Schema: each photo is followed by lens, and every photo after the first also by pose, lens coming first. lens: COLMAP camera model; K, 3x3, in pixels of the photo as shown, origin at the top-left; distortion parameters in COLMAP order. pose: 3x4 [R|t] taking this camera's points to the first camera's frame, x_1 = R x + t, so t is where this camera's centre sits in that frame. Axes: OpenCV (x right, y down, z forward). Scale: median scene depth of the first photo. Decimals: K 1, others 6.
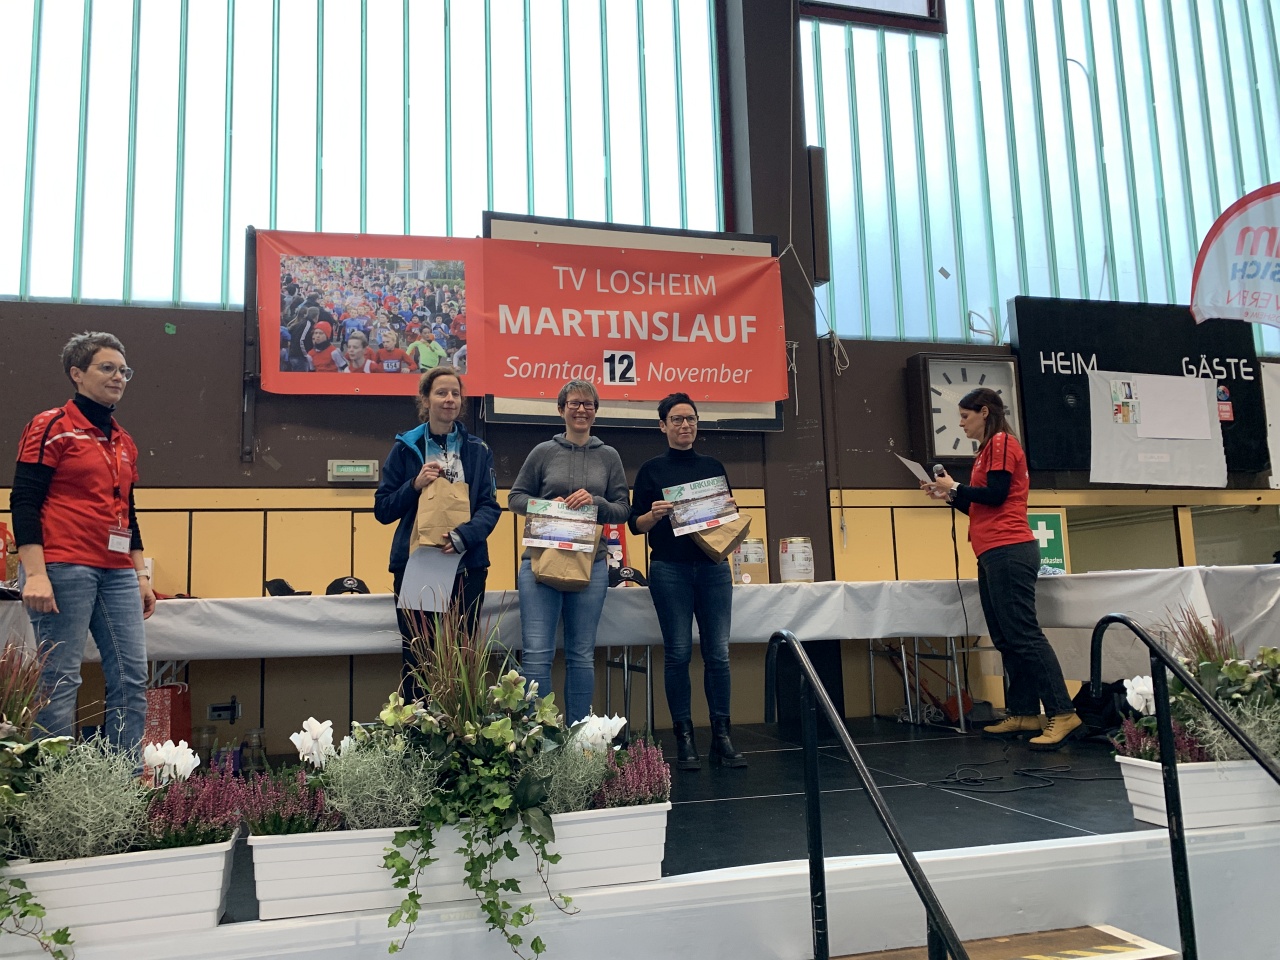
lens RADIAL K [[983.5, 0, 624.0], [0, 983.5, 490.0], [0, 0, 1]] dist [0.035113, -0.035437]
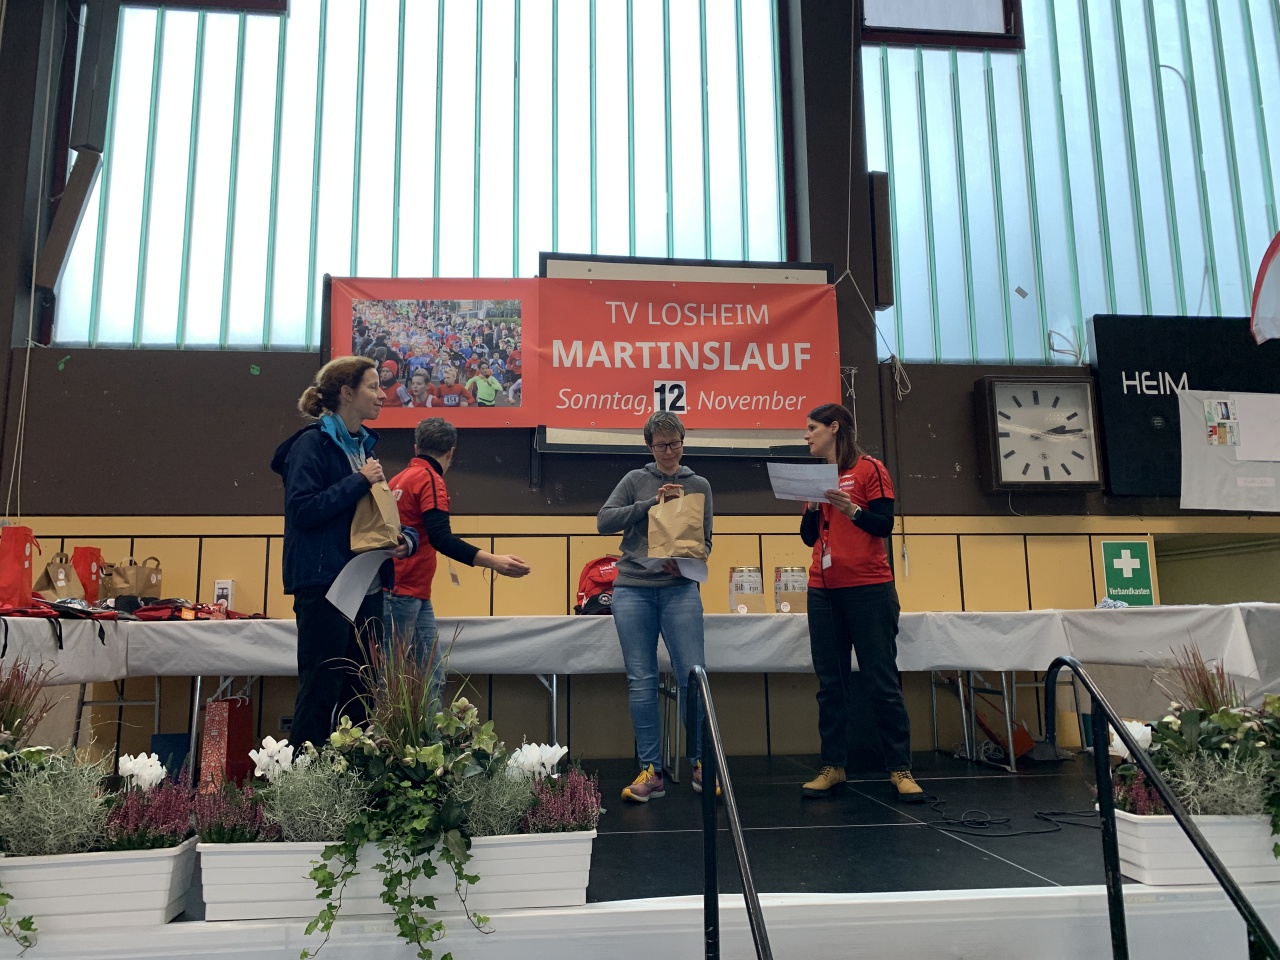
lens RADIAL K [[983.5, 0, 632.4], [0, 983.5, 474.4], [0, 0, 1]] dist [0.035113, -0.035437]
pose [[0.988510, -0.004908, -0.151077, 0.117078], [-0.000015, 0.999469, -0.032573, -0.011502], [0.151157, 0.032201, 0.987985, -0.015345]]
